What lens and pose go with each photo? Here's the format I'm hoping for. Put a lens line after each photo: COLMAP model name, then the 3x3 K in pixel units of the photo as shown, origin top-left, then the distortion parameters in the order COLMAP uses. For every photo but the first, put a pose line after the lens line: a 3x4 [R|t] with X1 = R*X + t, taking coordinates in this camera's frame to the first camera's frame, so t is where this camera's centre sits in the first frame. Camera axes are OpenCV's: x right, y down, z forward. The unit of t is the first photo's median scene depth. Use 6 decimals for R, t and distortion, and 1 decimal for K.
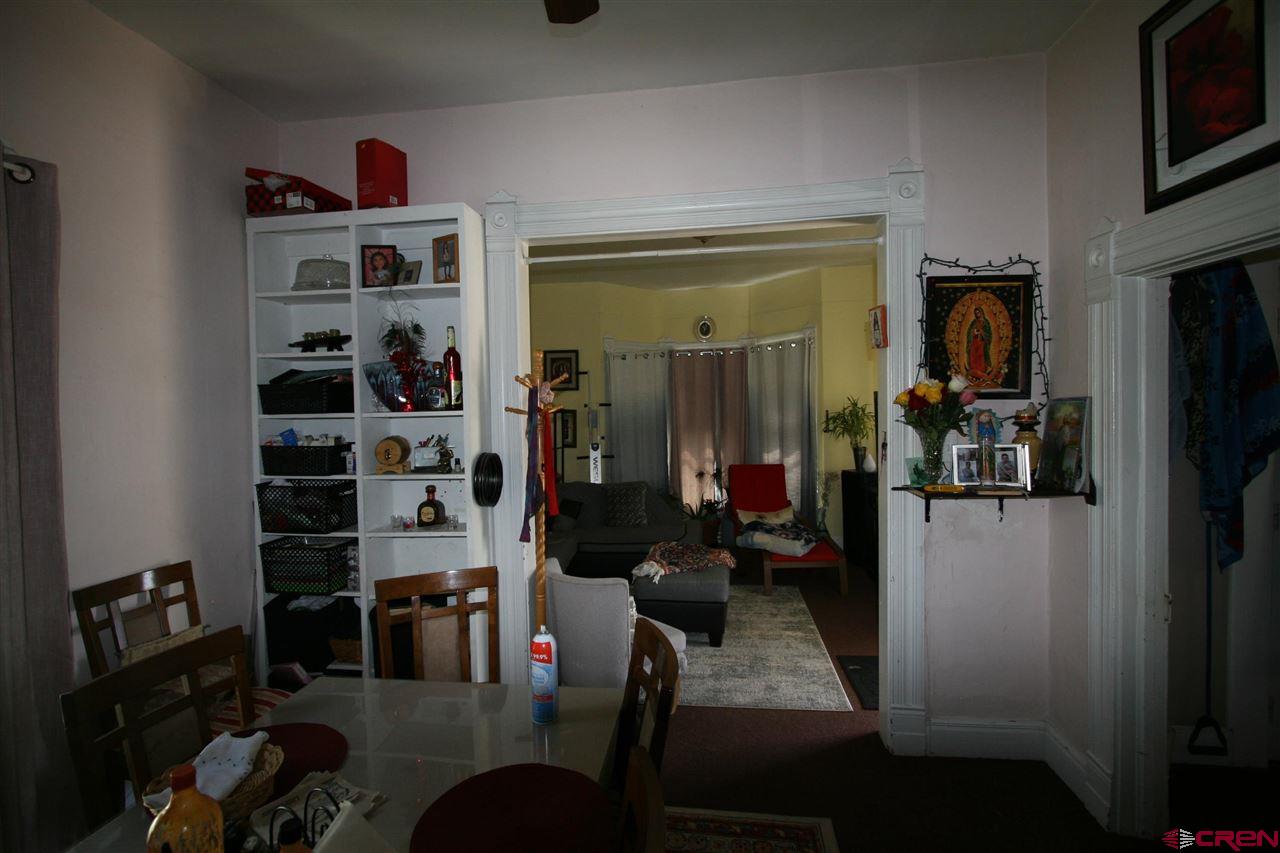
lens RADIAL K [[595.3, 0, 638.5], [0, 595.3, 422.9], [0, 0, 1]] dist [-0.005751, 0.000672]
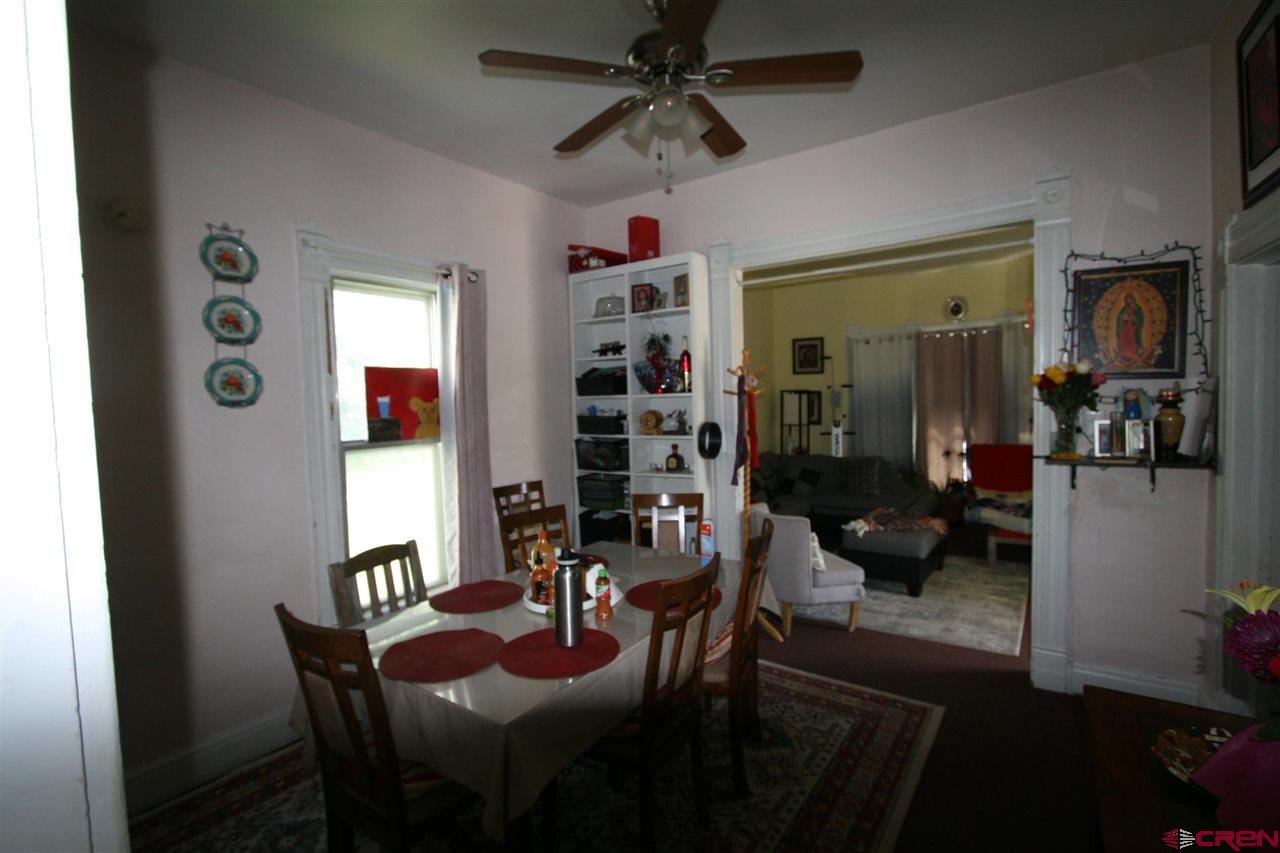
lens RADIAL K [[595.3, 0, 639.6], [0, 595.3, 427.6], [0, 0, 1]] dist [-0.005751, 0.000672]
pose [[0.886454, 0.019682, -0.462399, 0.266264], [-0.001206, 0.999190, 0.040218, 0.005714], [0.462816, -0.035094, 0.885760, -0.360019]]
